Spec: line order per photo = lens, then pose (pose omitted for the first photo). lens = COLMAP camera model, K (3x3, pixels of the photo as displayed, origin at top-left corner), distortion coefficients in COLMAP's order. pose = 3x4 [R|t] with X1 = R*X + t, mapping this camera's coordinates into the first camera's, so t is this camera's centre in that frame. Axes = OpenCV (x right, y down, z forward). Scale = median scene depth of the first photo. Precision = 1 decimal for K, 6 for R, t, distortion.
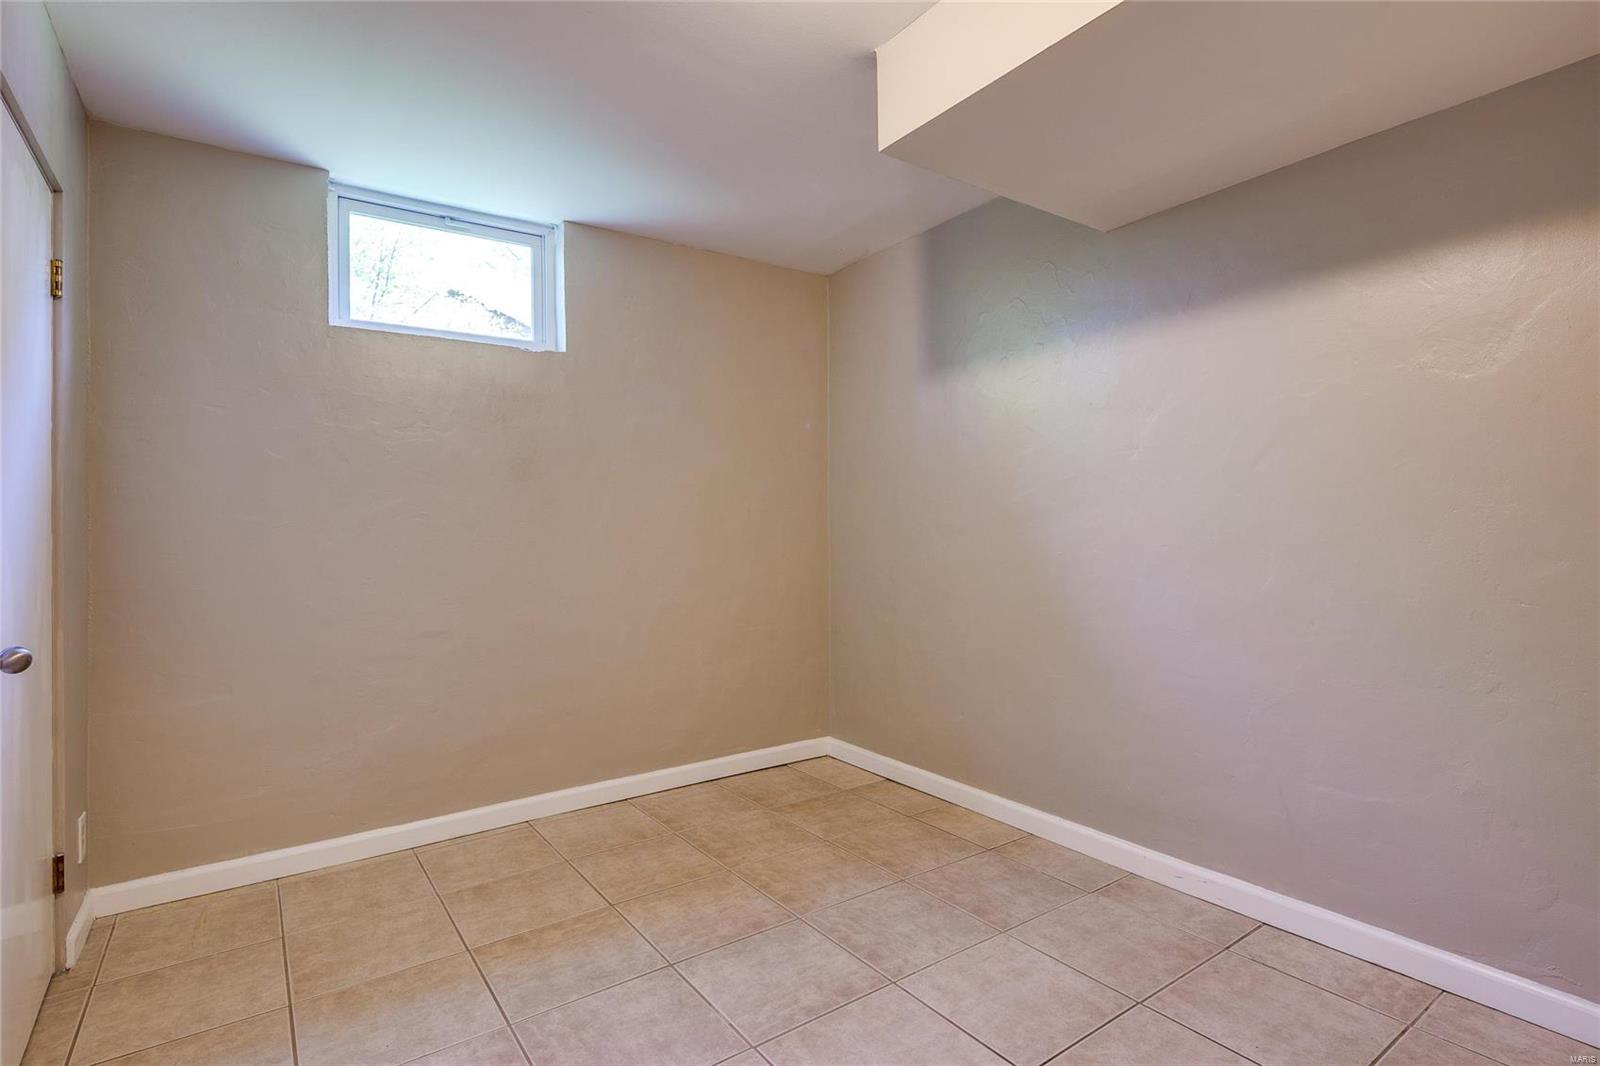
lens RADIAL K [[790.5, 0, 808.9], [0, 790.5, 537.7], [0, 0, 1]] dist [0.006211, -0.005349]
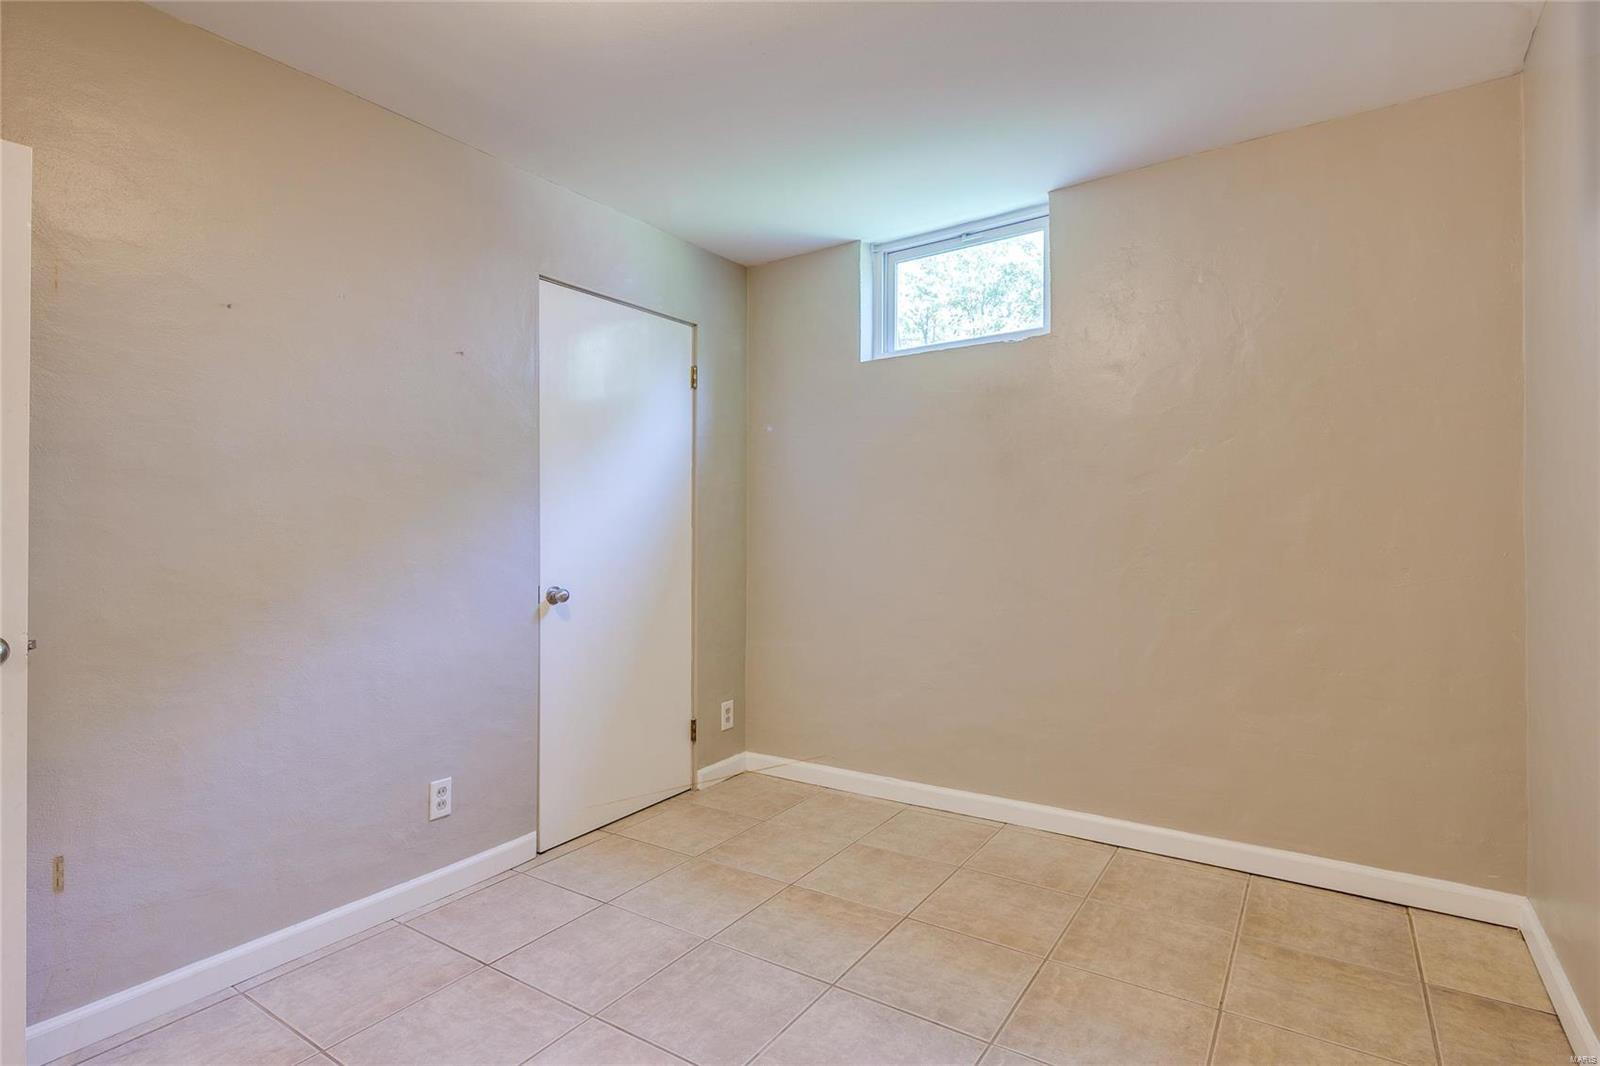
lens RADIAL K [[790.5, 0, 805.1], [0, 790.5, 521.3], [0, 0, 1]] dist [0.006211, -0.005349]
pose [[0.349747, 0.001709, -0.936843, 0.541477], [-0.005495, 0.999985, -0.000227, -0.015823], [0.936828, 0.005228, 0.349751, 0.481361]]
